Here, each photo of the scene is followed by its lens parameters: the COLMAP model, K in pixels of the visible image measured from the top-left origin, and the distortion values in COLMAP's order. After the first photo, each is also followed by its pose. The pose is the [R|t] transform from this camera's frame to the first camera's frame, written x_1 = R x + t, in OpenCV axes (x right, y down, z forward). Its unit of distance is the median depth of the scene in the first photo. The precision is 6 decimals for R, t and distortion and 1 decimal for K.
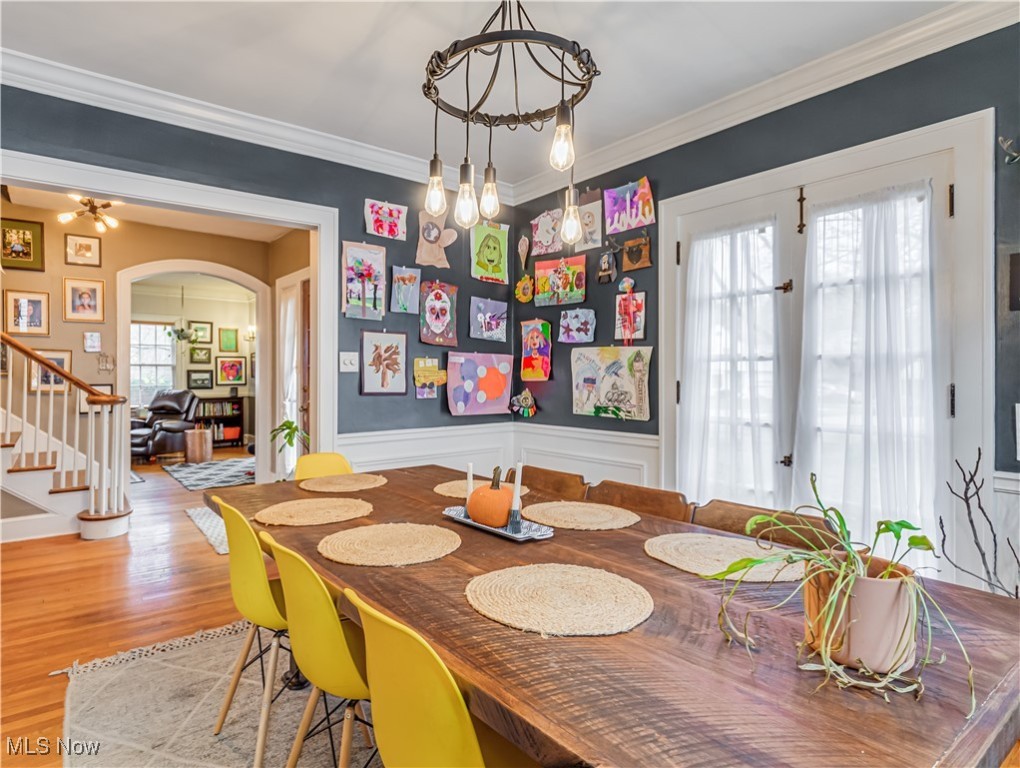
lens RADIAL K [[568.7, 0, 470.3], [0, 568.7, 372.1], [0, 0, 1]] dist [-0.007476, -0.000028]
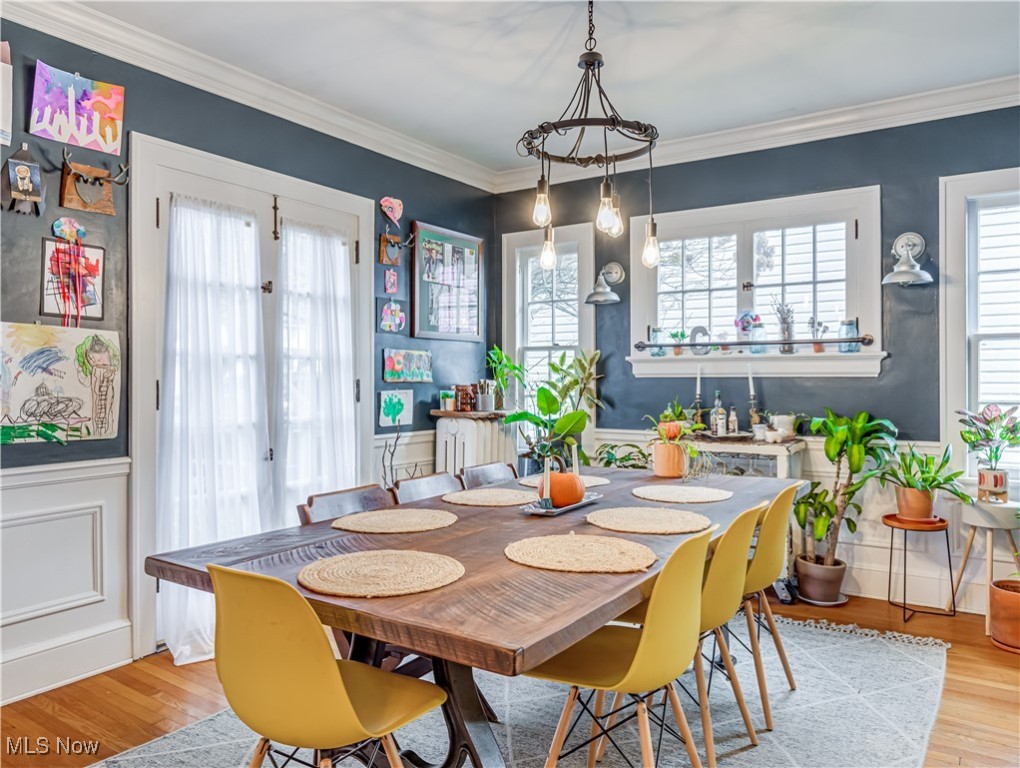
lens RADIAL K [[713.2, 0, 510.0], [0, 713.2, 379.4], [0, 0, 1]] dist [-0.028451, -0.002035]
pose [[-0.337447, 0.001998, 0.941343, -0.645467], [-0.001937, 0.999994, -0.002816, 0.015107], [-0.941343, -0.002773, -0.337441, 0.819619]]
